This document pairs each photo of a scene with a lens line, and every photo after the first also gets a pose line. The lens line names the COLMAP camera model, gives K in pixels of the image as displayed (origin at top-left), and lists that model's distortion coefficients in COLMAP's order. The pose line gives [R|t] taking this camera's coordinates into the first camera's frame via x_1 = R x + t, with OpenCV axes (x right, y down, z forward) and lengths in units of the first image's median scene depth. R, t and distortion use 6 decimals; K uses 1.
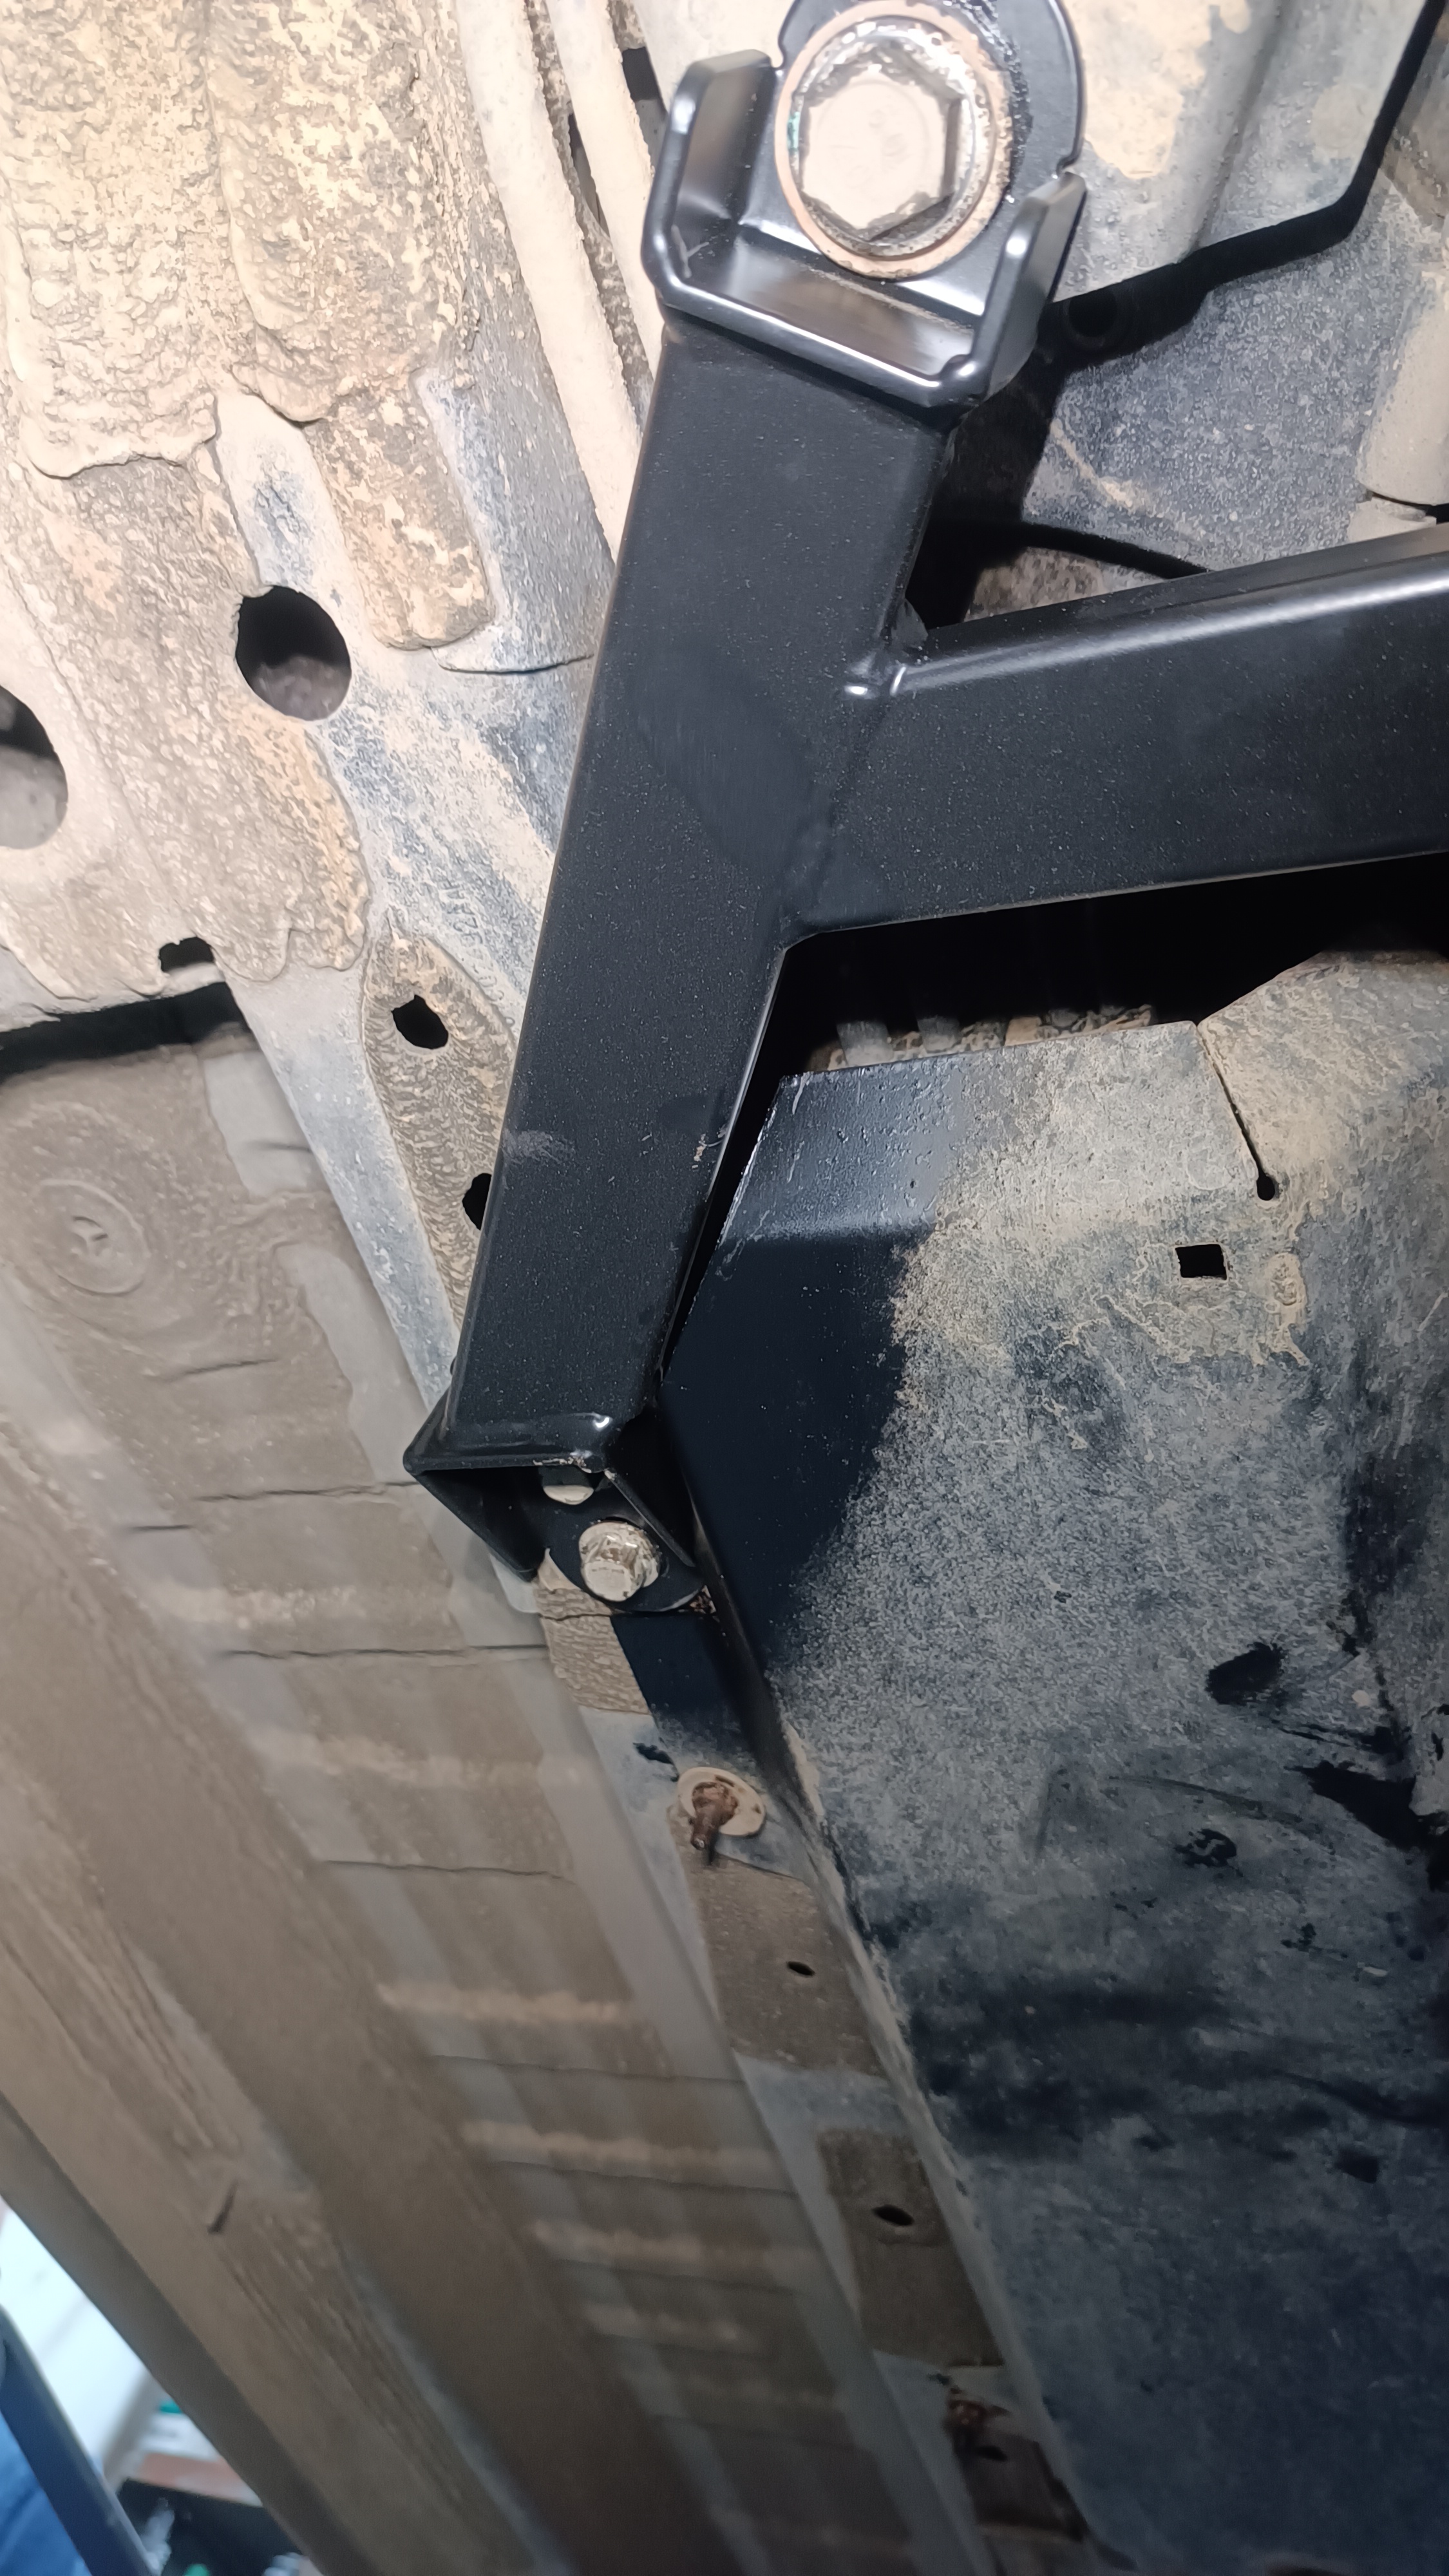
lens RADIAL K [[1916.5, 0, 722.3], [0, 1916.5, 1301.8], [0, 0, 1]] dist [0.024304, -0.024848]
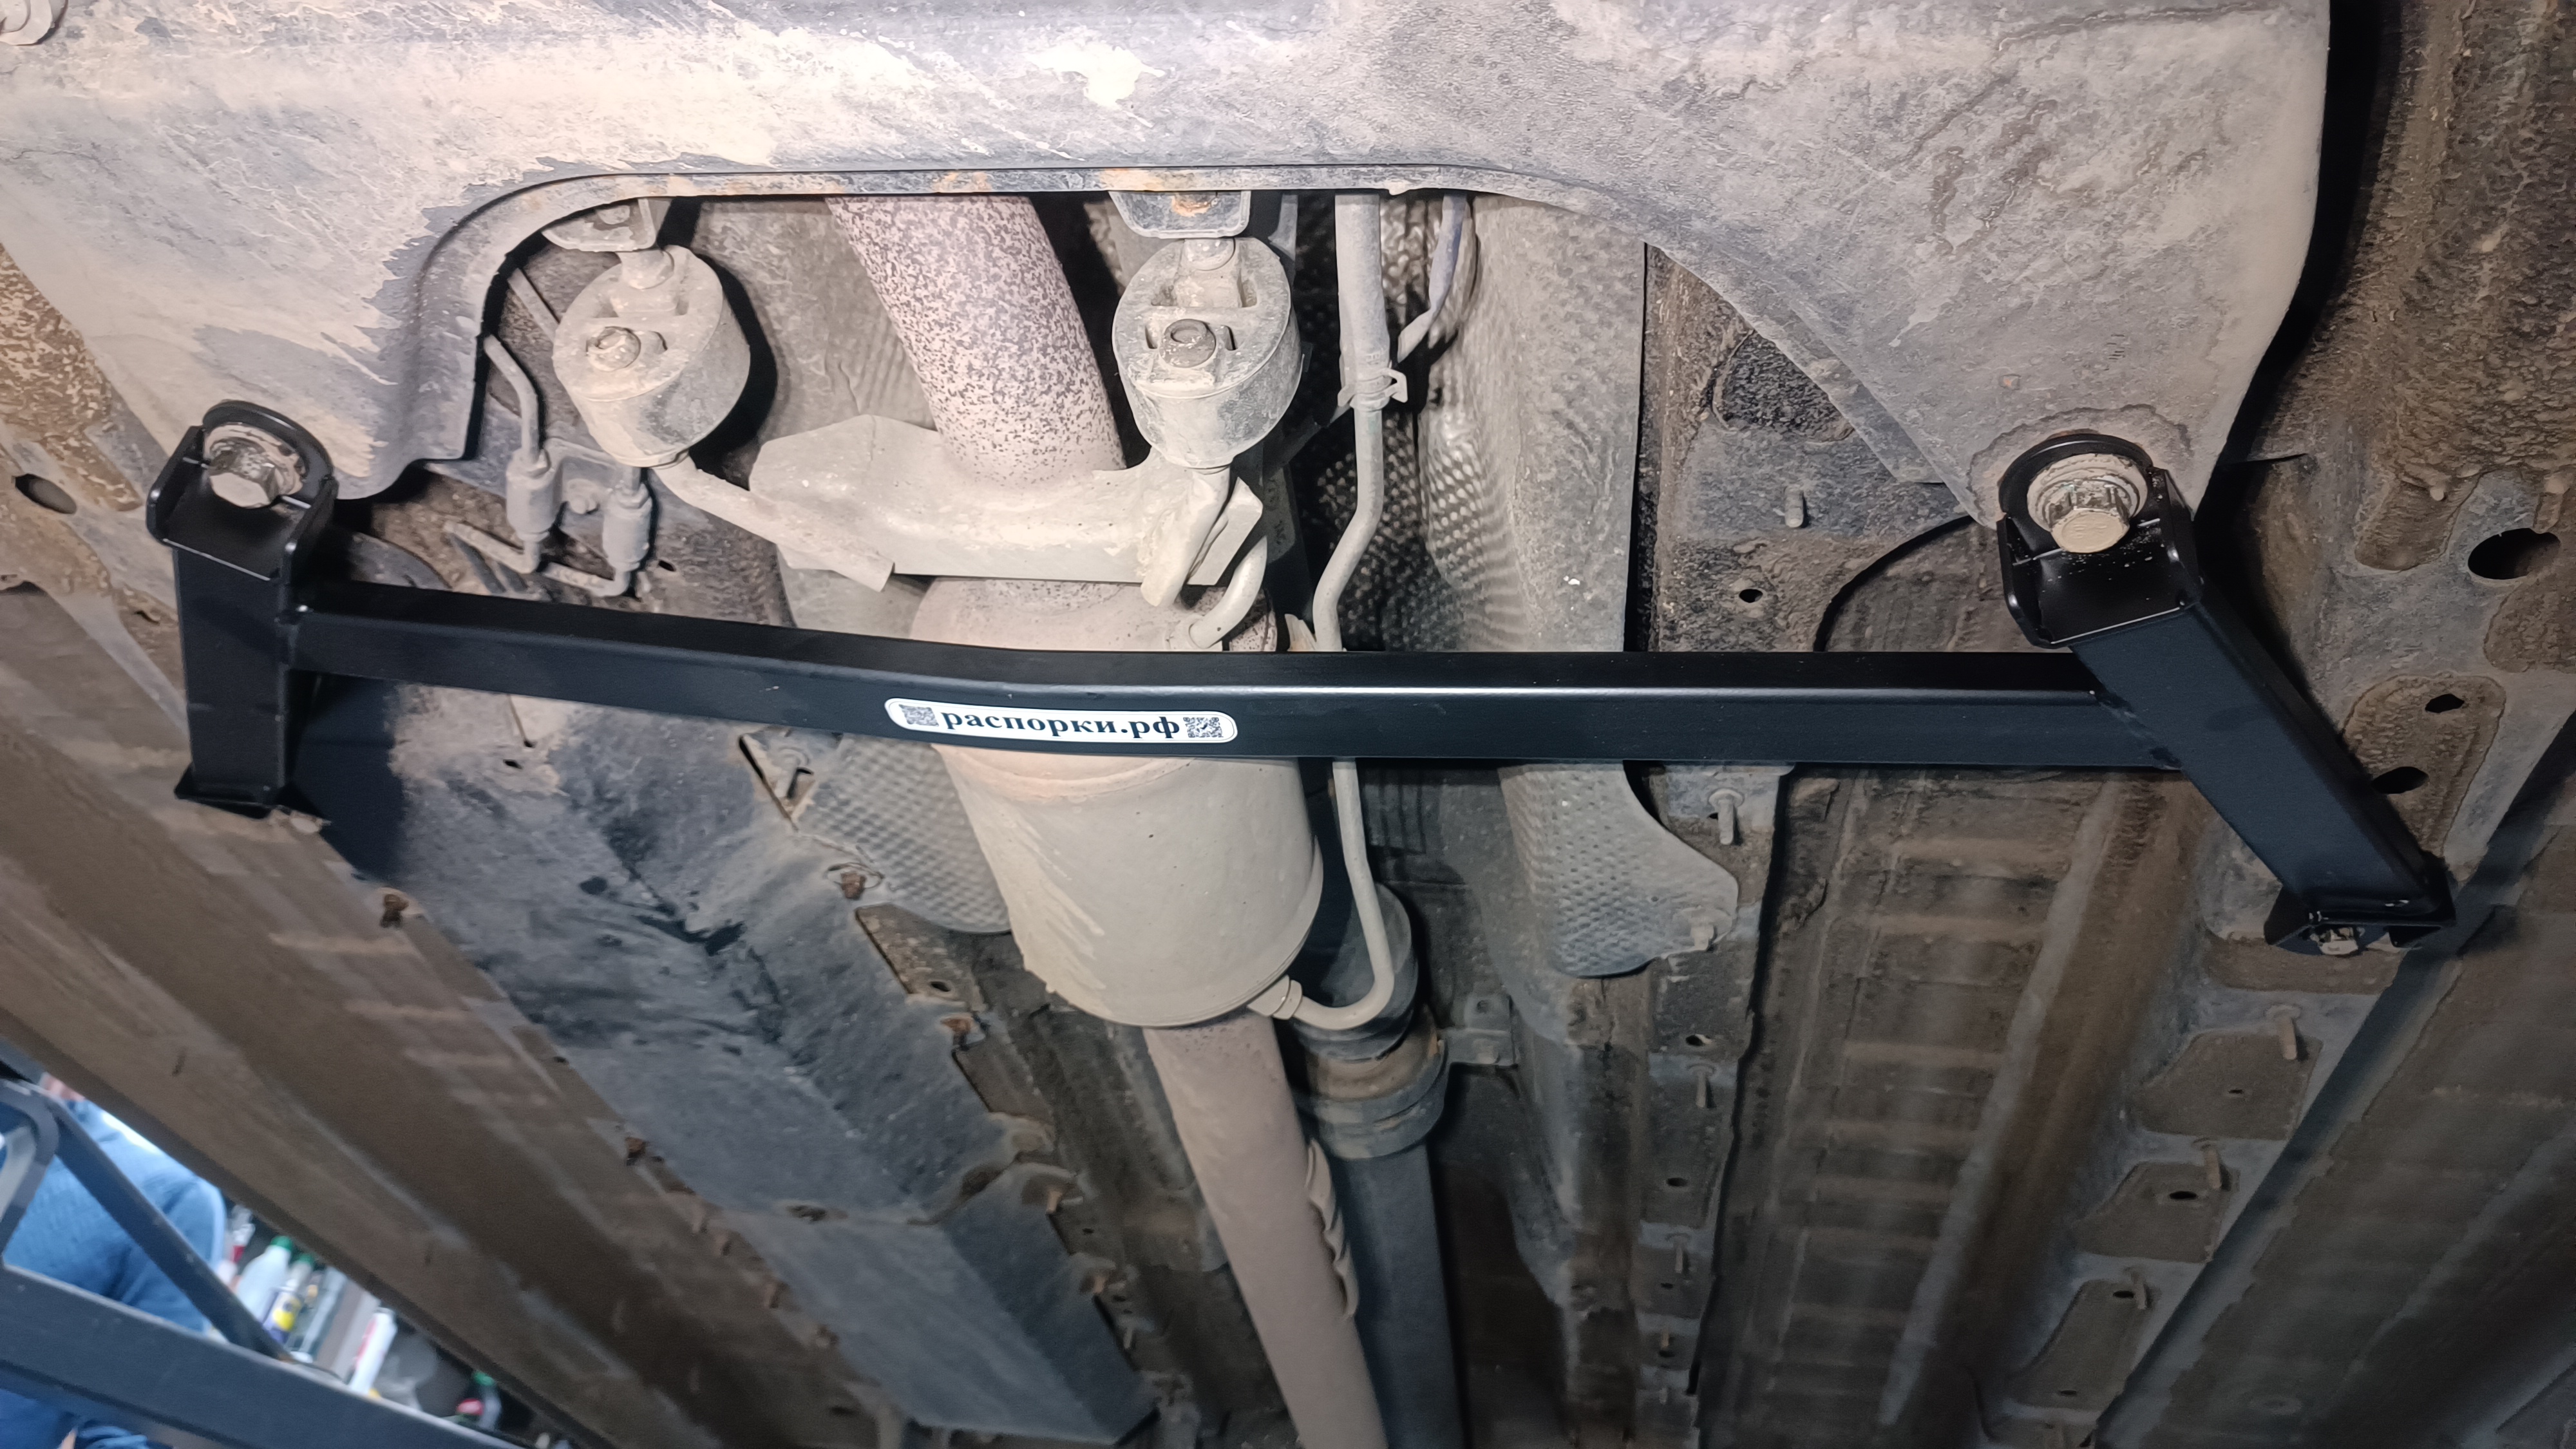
lens RADIAL K [[1916.5, 0, 1288.0], [0, 1916.5, 724.5], [0, 0, 1]] dist [0.024304, -0.024848]
pose [[0.972146, -0.015197, 0.233883, 0.450975], [-0.065861, 0.939973, 0.334833, -0.666591], [-0.224932, -0.340910, 0.912790, -0.992650]]
